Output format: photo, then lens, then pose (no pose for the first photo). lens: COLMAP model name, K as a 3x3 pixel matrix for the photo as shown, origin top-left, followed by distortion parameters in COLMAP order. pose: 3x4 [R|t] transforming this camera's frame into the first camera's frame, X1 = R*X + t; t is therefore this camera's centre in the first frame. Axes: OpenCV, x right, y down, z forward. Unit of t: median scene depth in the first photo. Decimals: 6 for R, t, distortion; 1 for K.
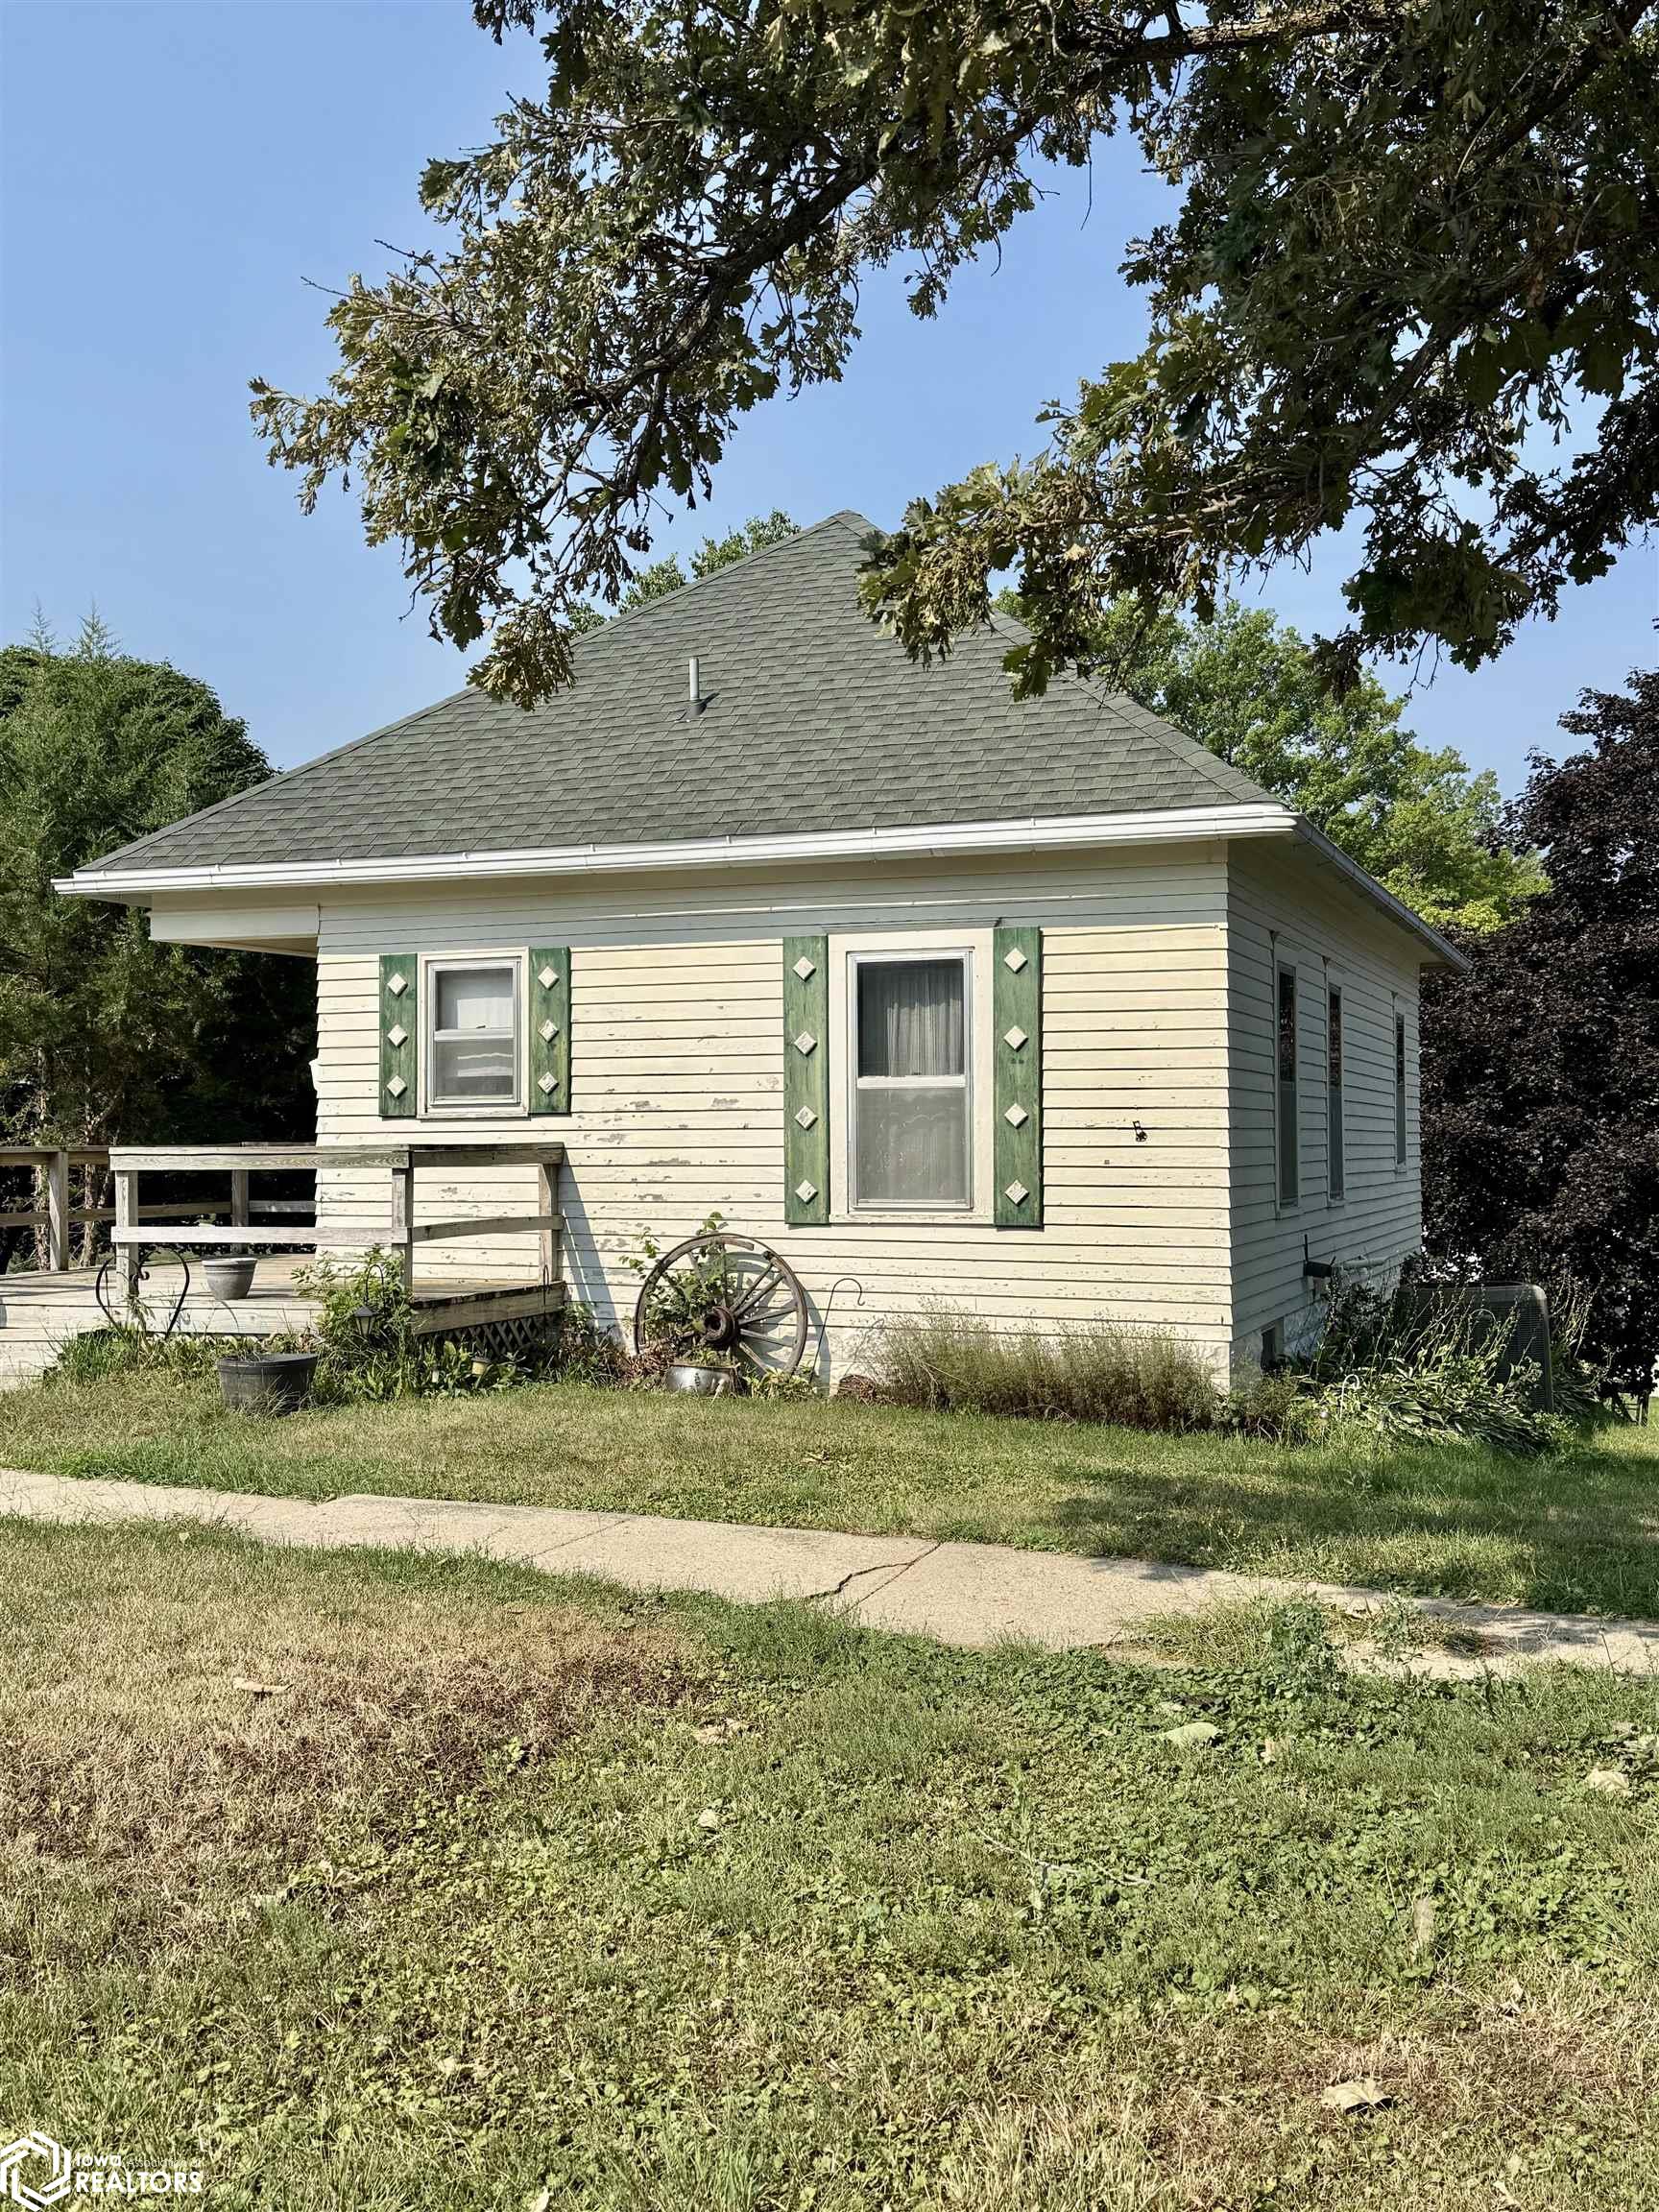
lens RADIAL K [[2217.4, 0, 824.3], [0, 2217.4, 1097.1], [0, 0, 1]] dist [0.128718, 0.000000]
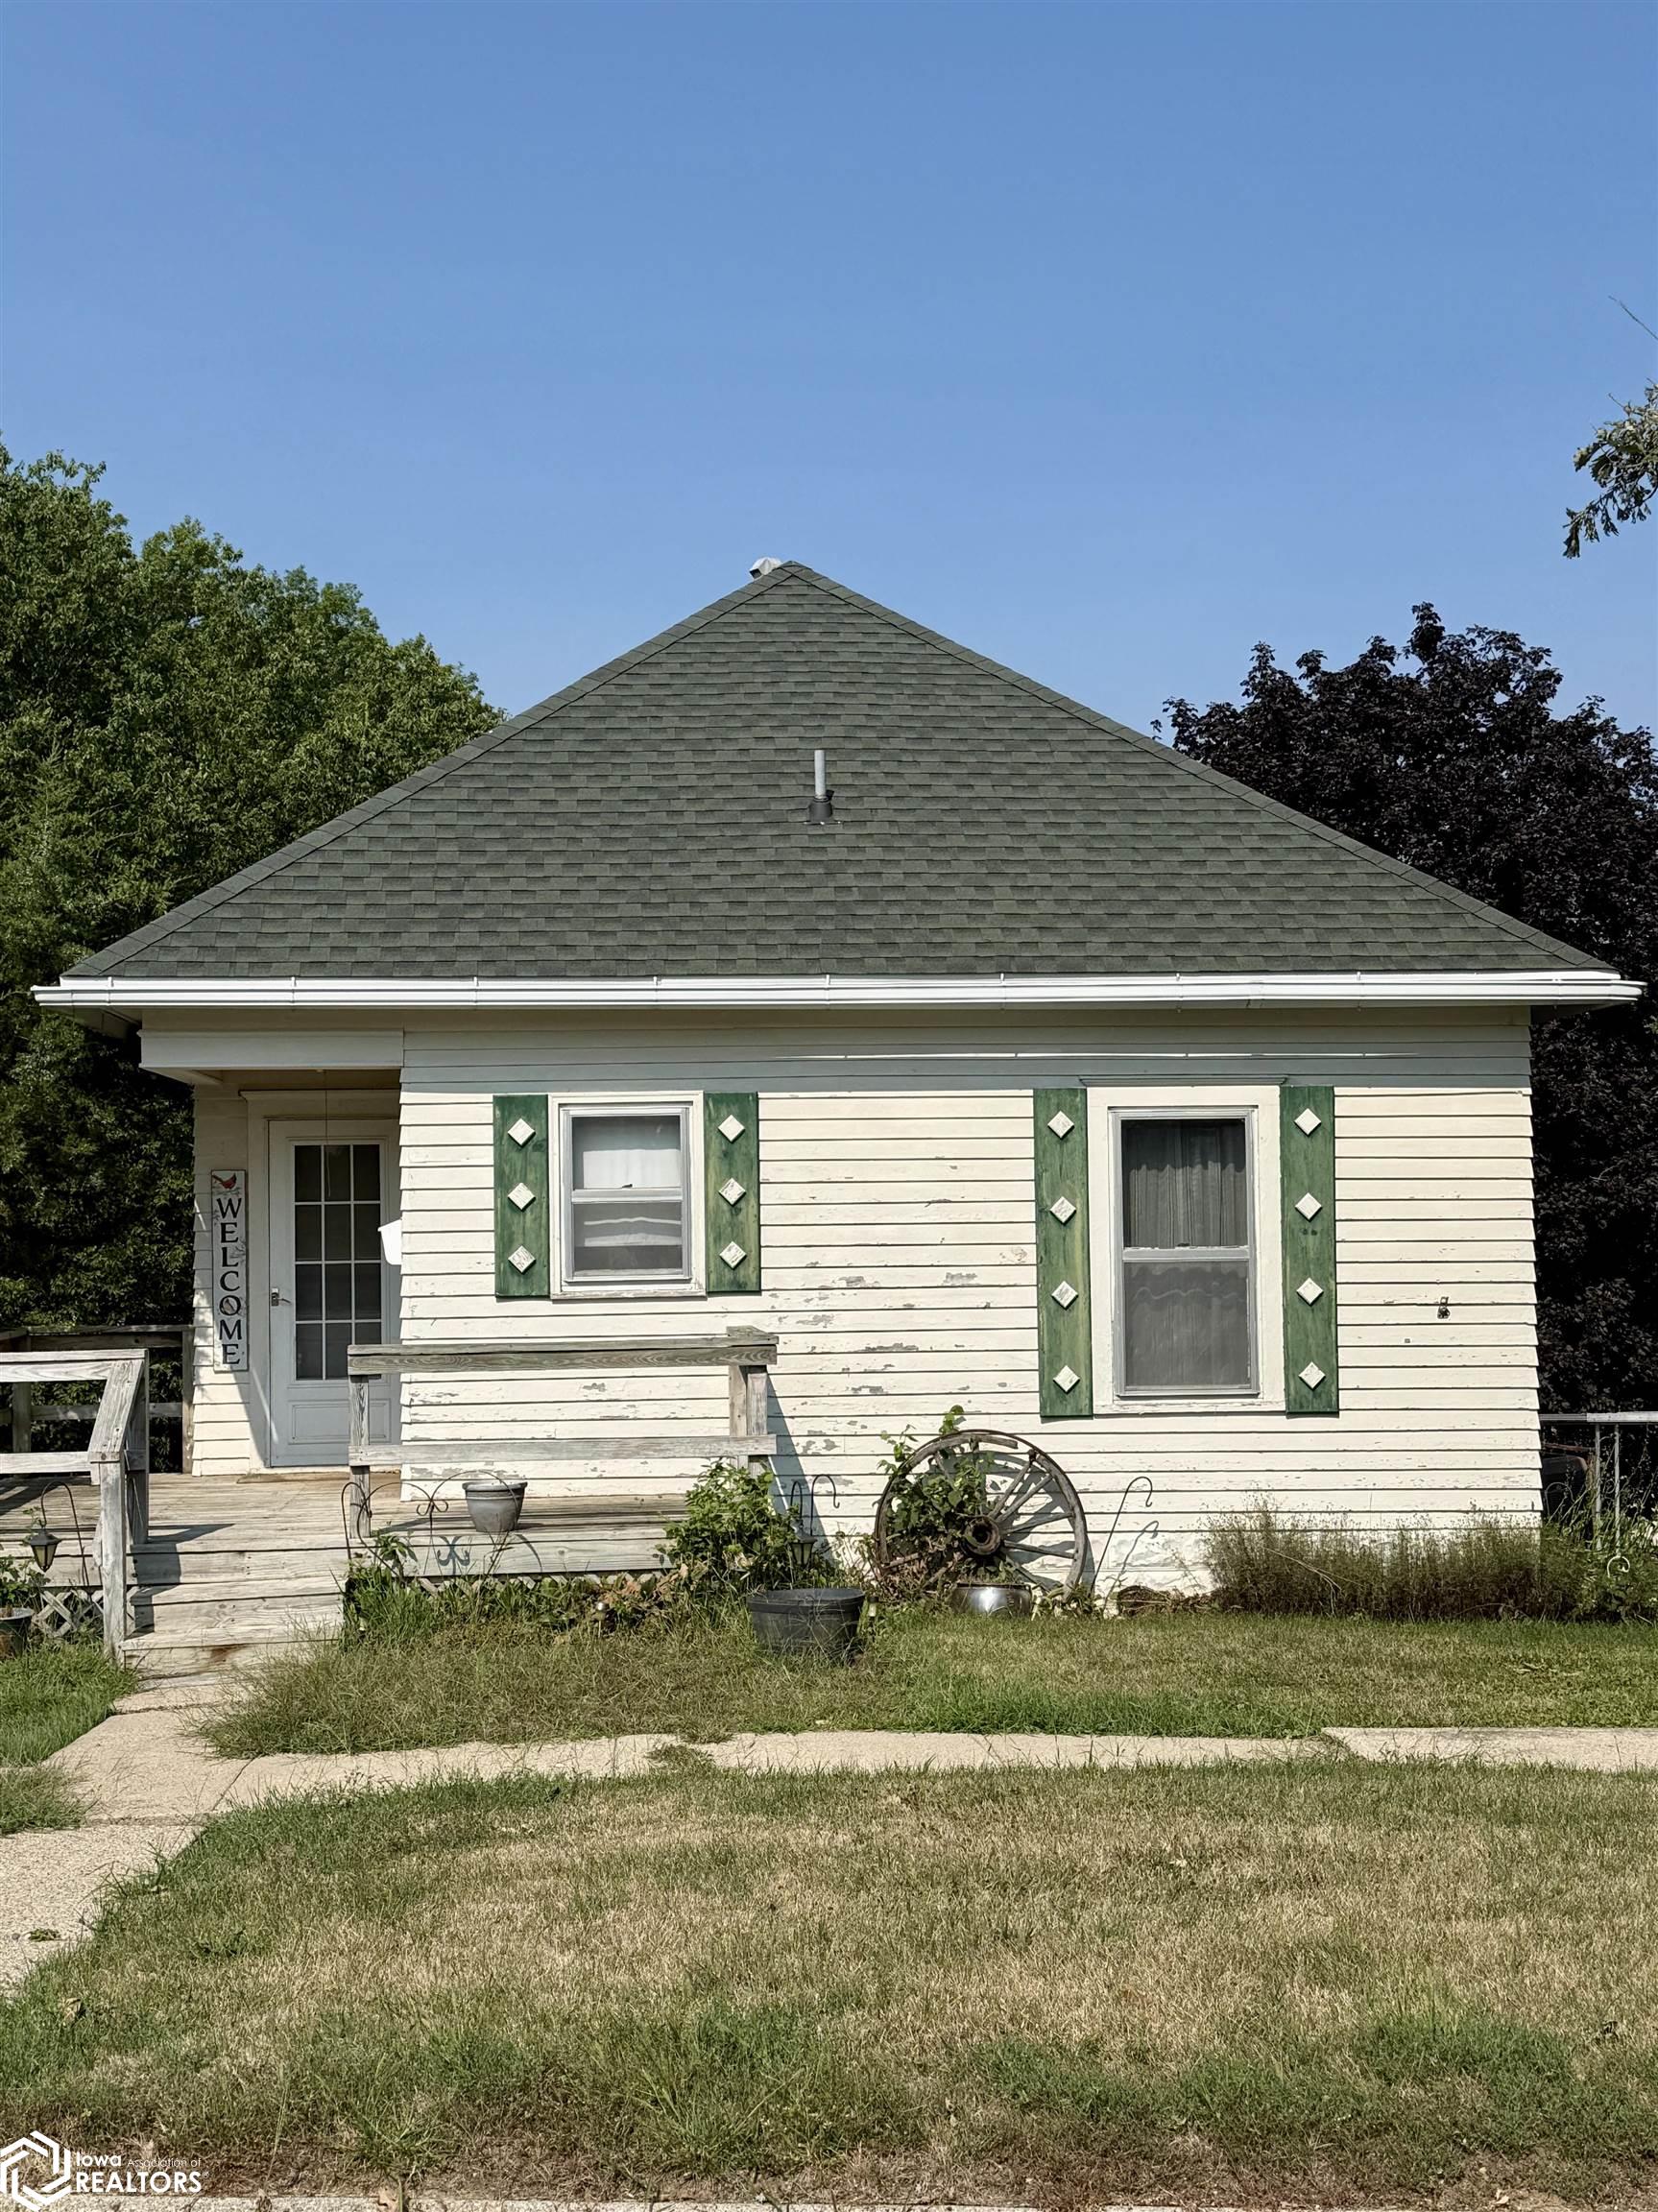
lens RADIAL K [[3004.7, 0, 829.0], [0, 3004.7, 1112.0], [0, 0, 1]] dist [0.106251, 0.000000]
pose [[0.896313, 0.013870, 0.443205, -0.616307], [0.000087, 0.999505, -0.031457, -0.025438], [-0.443422, 0.028234, 0.895868, -0.027622]]
